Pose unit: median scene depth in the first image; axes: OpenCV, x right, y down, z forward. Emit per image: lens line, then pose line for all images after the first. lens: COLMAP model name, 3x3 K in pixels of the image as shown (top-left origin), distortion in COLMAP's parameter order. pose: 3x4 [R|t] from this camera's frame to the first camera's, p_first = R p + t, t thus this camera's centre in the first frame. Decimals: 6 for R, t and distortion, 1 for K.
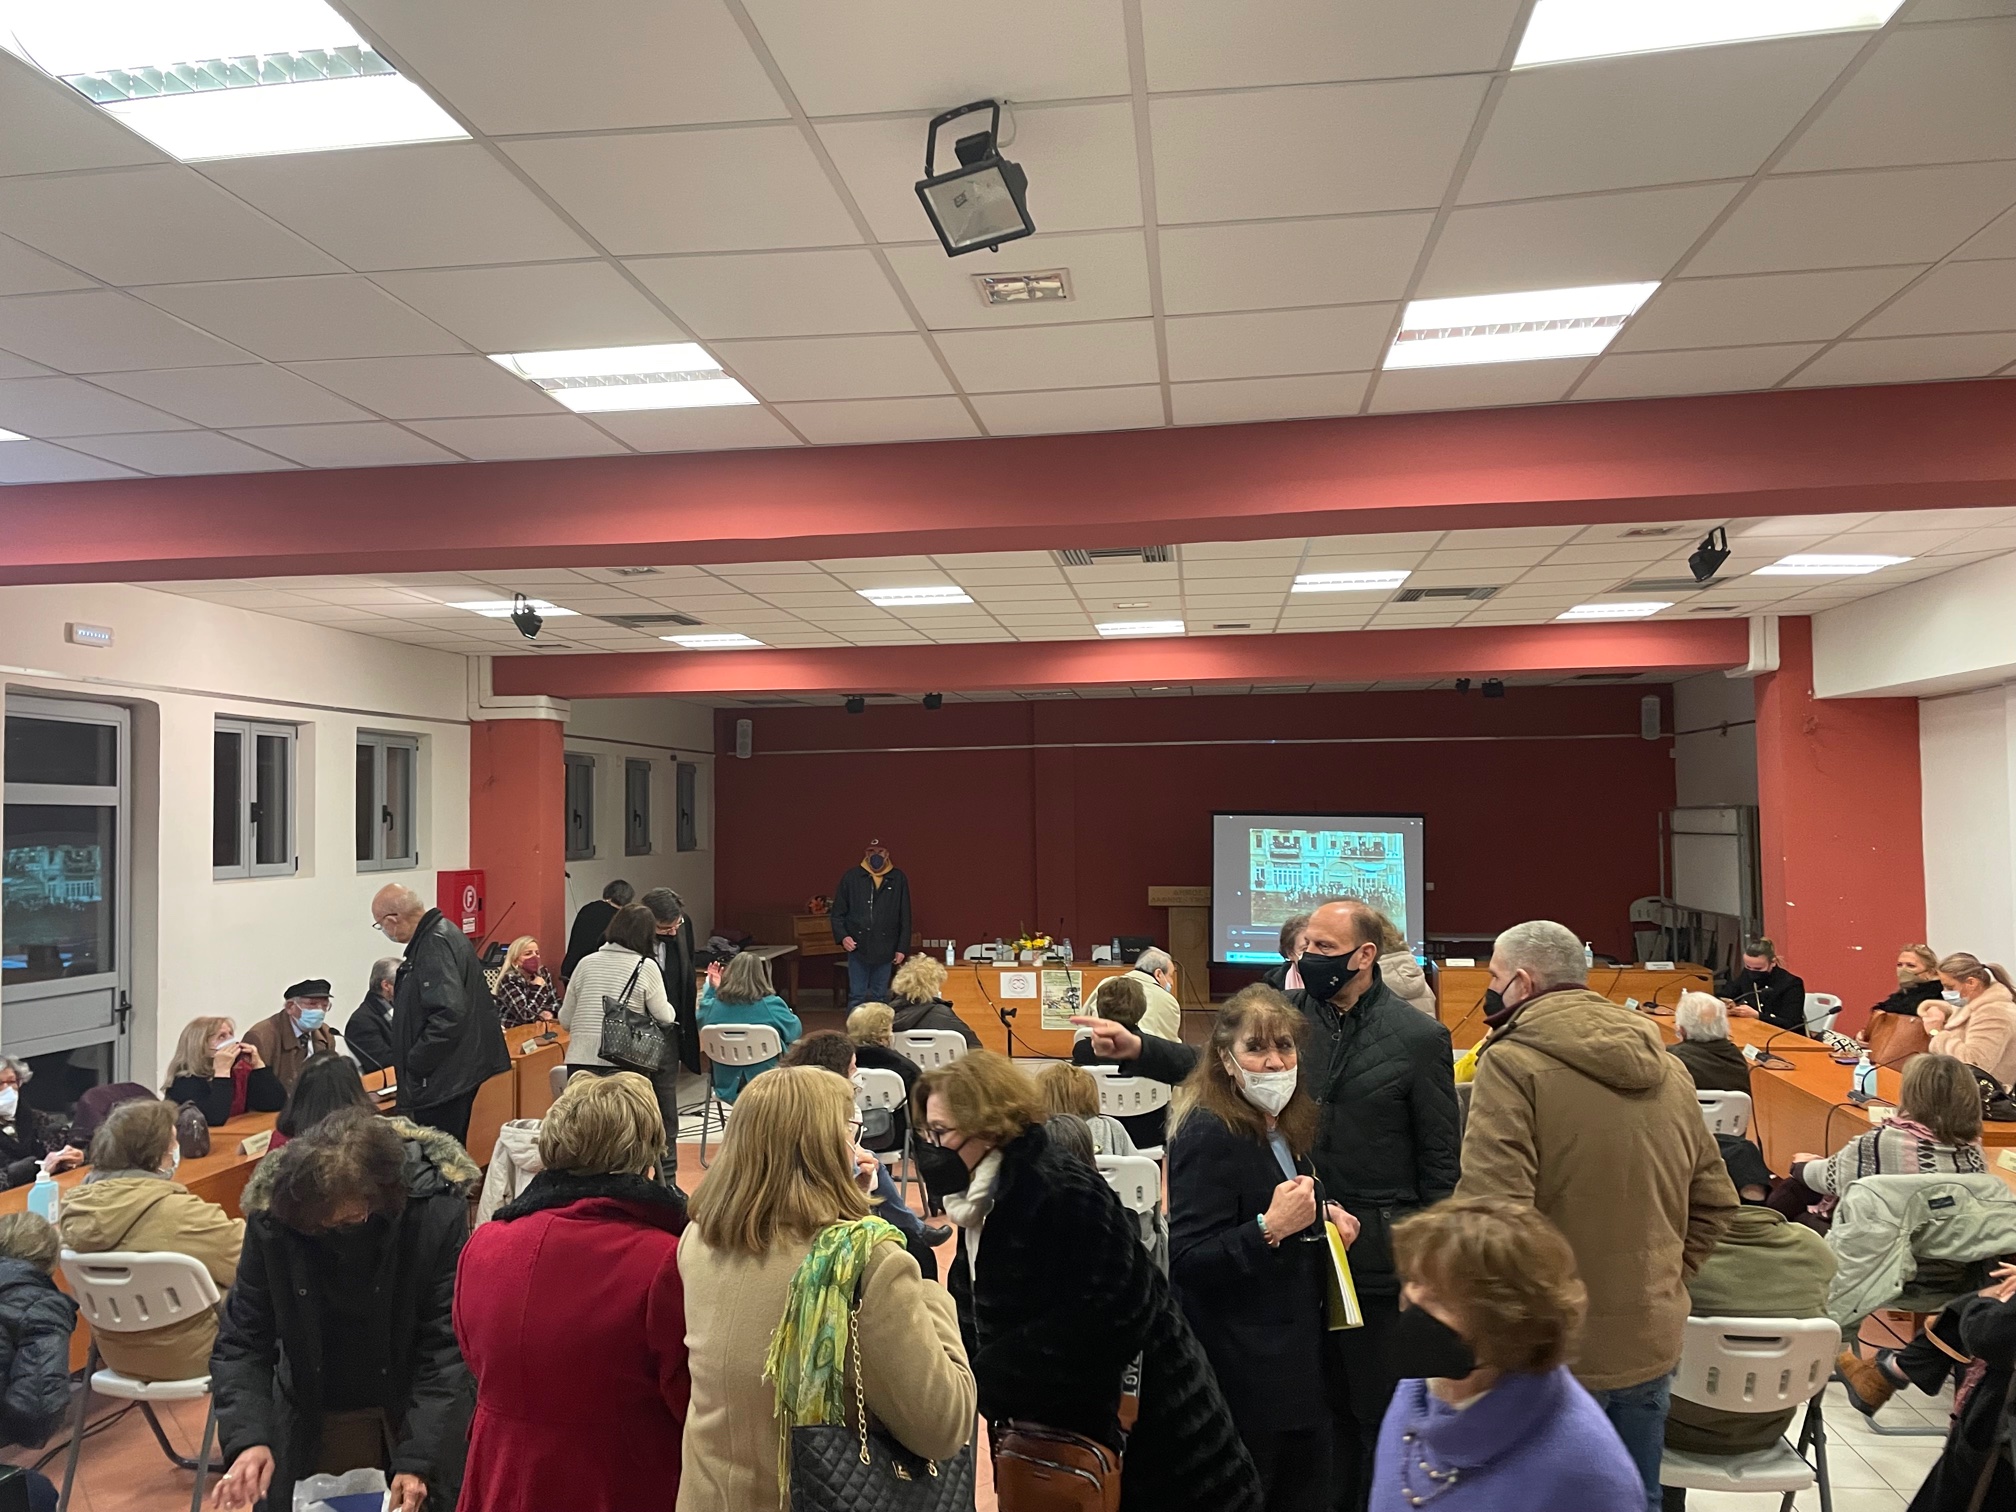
lens RADIAL K [[1506.6, 0, 1004.5], [0, 1506.6, 756.3], [0, 0, 1]] dist [0.059752, 0.000912]
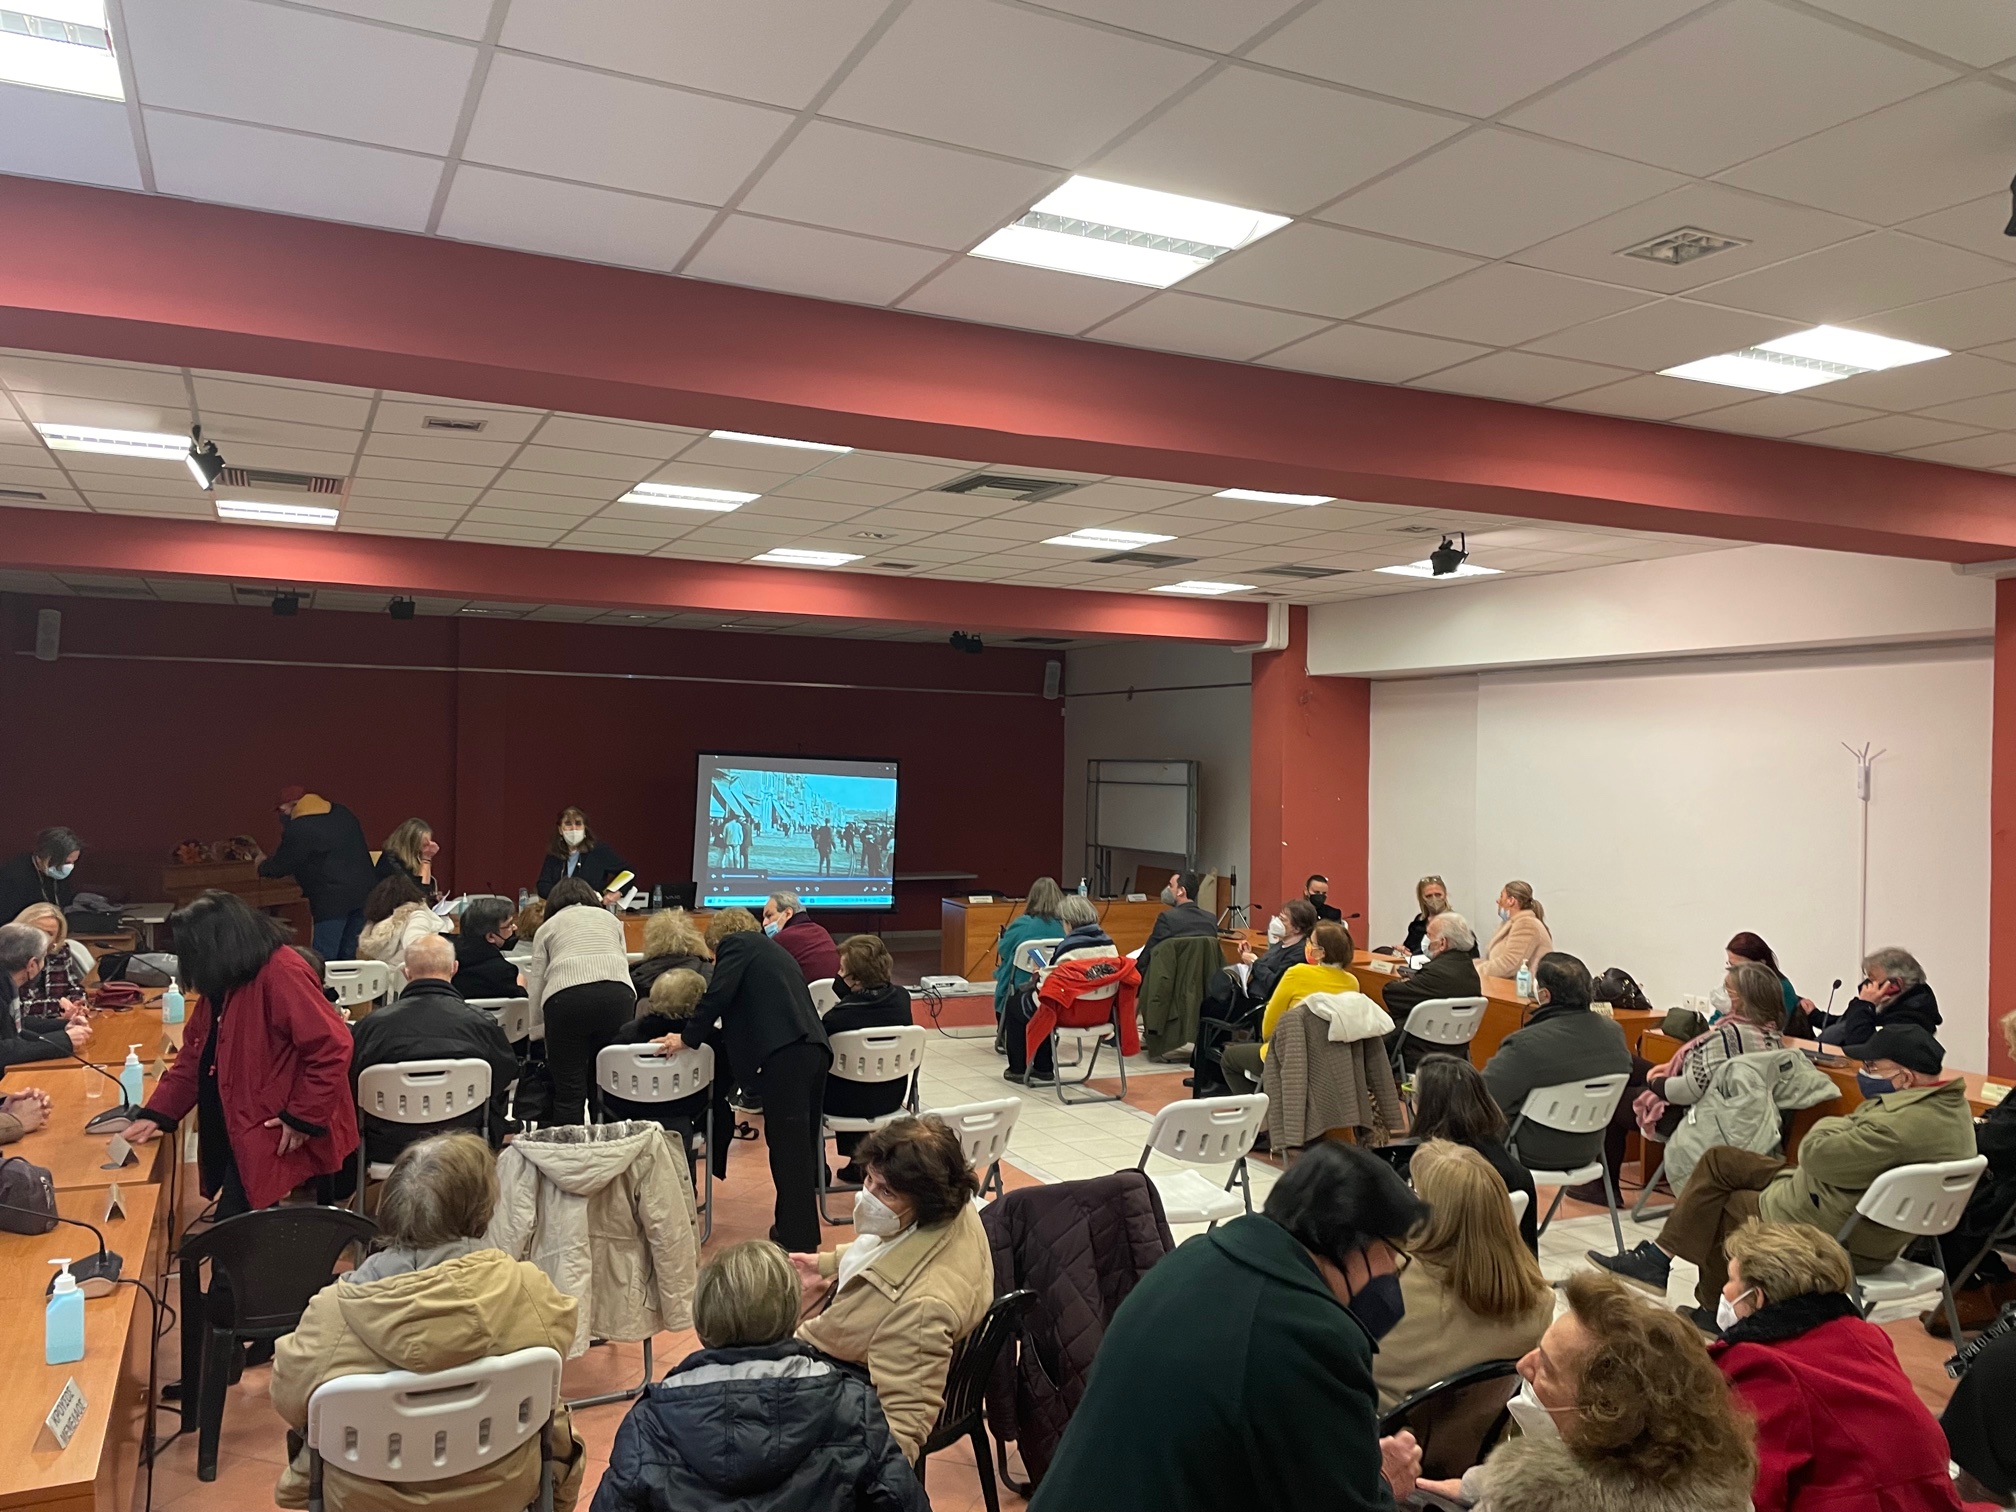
lens RADIAL K [[1506.6, 0, 1011.8], [0, 1506.6, 760.0], [0, 0, 1]] dist [0.059752, 0.000912]
pose [[0.825704, 0.027498, 0.563433, -0.334911], [-0.050713, 0.998385, 0.025593, 0.010964], [-0.561820, -0.049706, 0.825765, 0.139259]]
